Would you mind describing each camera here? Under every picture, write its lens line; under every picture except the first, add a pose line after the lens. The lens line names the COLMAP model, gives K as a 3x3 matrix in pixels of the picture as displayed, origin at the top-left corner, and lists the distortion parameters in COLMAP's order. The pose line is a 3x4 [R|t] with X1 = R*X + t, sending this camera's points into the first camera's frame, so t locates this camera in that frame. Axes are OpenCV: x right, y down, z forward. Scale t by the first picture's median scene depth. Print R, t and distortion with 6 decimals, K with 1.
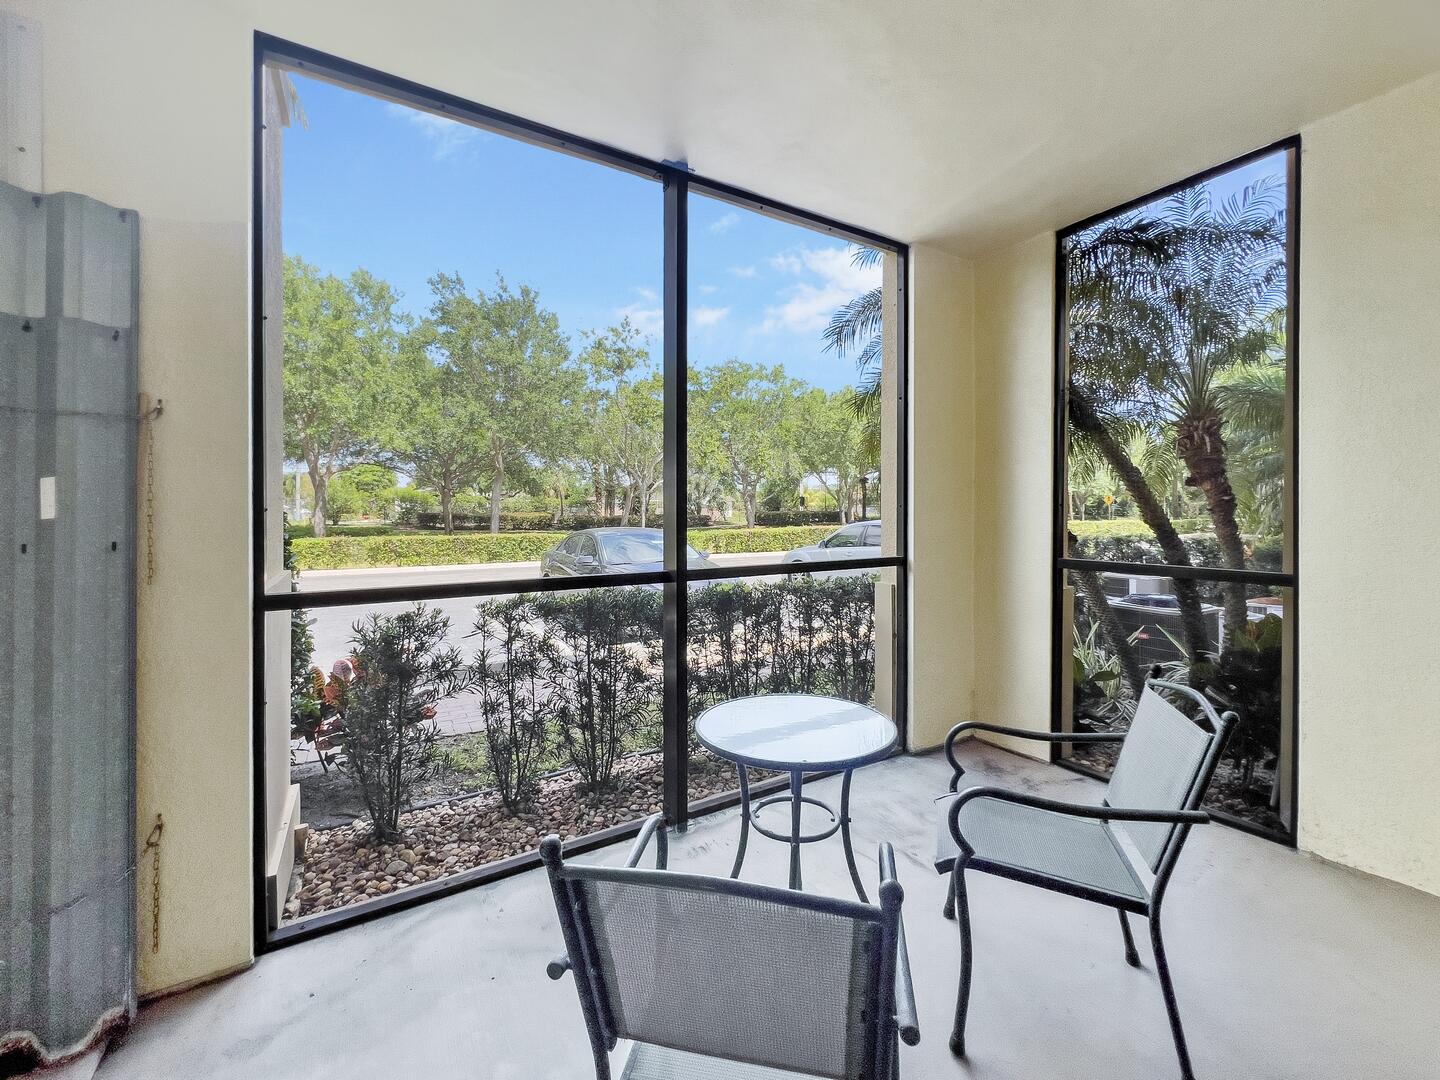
lens RADIAL K [[591.1, 0, 710.3], [0, 591.1, 510.0], [0, 0, 1]] dist [0.001829, -0.000053]
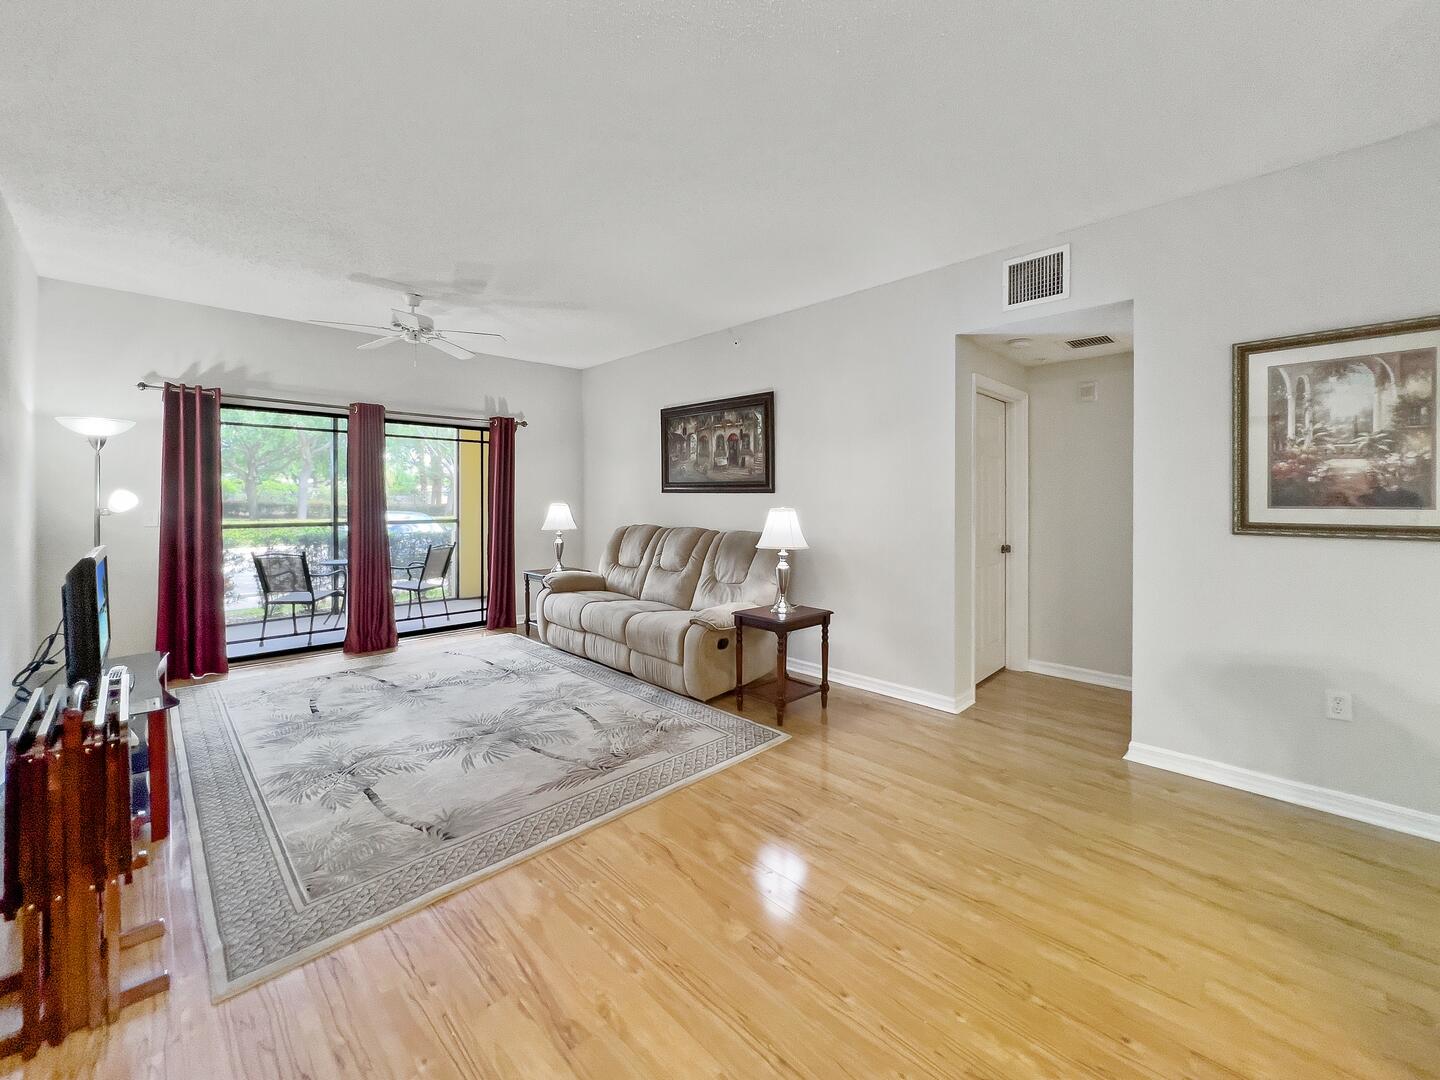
lens RADIAL K [[591.1, 0, 713.6], [0, 591.1, 504.1], [0, 0, 1]] dist [0.001829, -0.000053]
pose [[0.971047, -0.002841, 0.238871, 0.056405], [0.000213, 0.999939, 0.011027, -0.000670], [-0.238888, -0.010657, 0.970989, -0.118794]]
